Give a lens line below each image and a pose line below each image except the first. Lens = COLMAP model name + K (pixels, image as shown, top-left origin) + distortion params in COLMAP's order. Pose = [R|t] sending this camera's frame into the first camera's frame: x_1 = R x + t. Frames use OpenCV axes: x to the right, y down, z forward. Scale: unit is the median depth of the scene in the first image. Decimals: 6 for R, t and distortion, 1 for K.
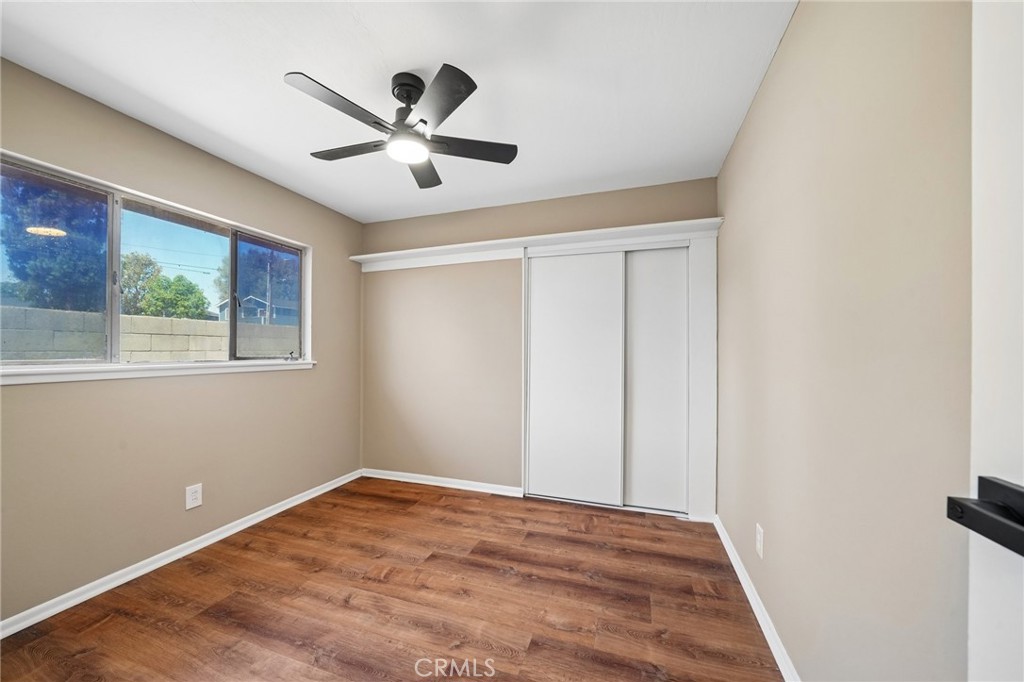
lens RADIAL K [[384.7, 0, 506.1], [0, 384.7, 346.3], [0, 0, 1]] dist [-0.014978, 0.003466]
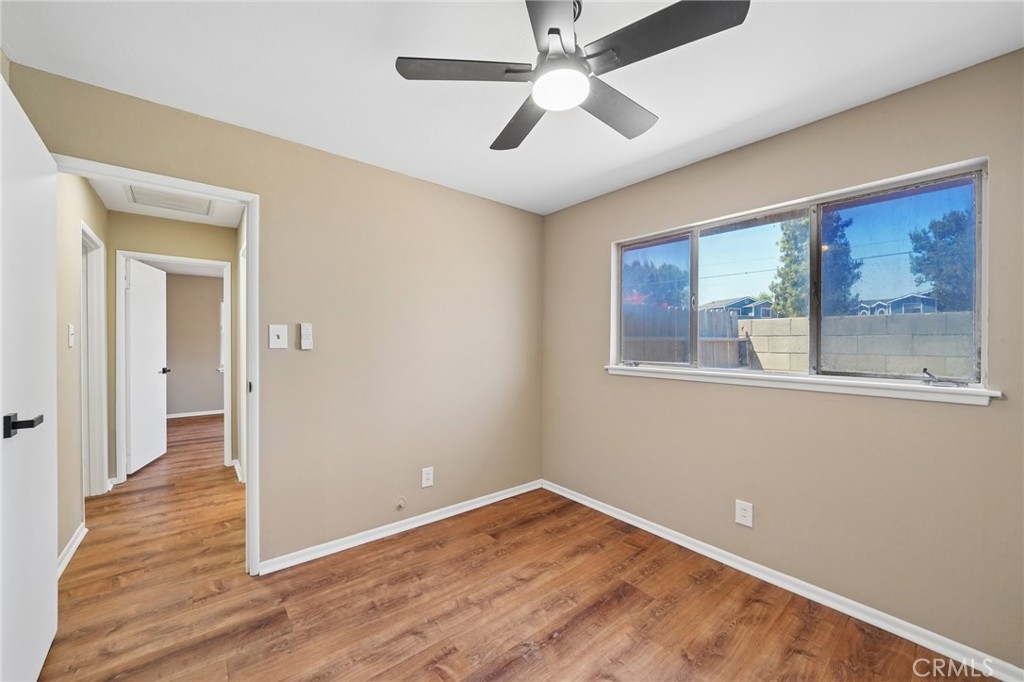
lens RADIAL K [[384.7, 0, 502.1], [0, 384.7, 342.2], [0, 0, 1]] dist [-0.014978, 0.003466]
pose [[-0.536033, -0.002313, -0.844194, 0.341132], [0.003927, 0.999979, -0.005234, -0.034238], [0.844188, -0.006121, -0.536012, 1.105964]]
